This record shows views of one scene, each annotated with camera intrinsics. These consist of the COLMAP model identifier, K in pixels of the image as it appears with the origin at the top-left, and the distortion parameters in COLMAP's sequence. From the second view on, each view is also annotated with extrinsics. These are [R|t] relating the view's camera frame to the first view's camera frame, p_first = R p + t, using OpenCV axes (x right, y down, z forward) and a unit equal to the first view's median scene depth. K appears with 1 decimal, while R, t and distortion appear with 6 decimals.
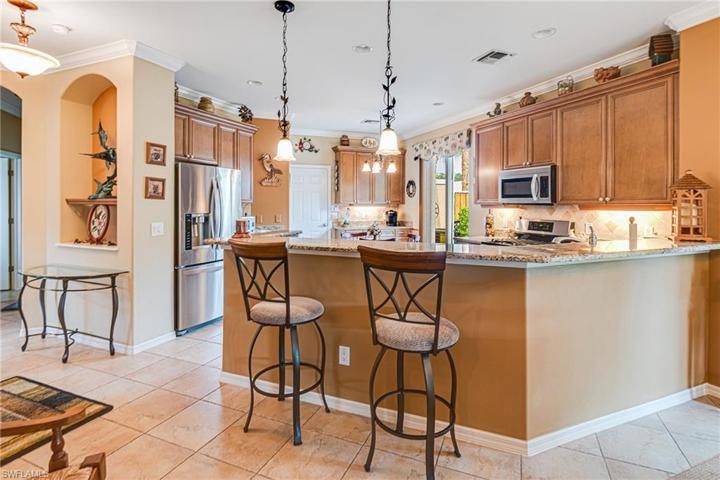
lens RADIAL K [[362.8, 0, 362.7], [0, 362.8, 191.8], [0, 0, 1]] dist [-0.000306, -0.000158]
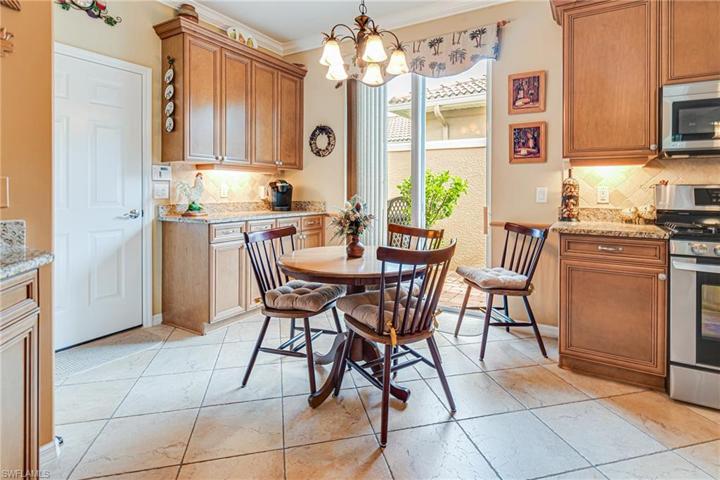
lens RADIAL K [[362.8, 0, 362.7], [0, 362.8, 191.8], [0, 0, 1]] dist [-0.000306, -0.000158]
pose [[0.794502, -0.000092, 0.607261, -0.148383], [-0.022952, 0.999281, 0.030180, 0.049575], [-0.606827, -0.037916, 0.793929, 0.527722]]
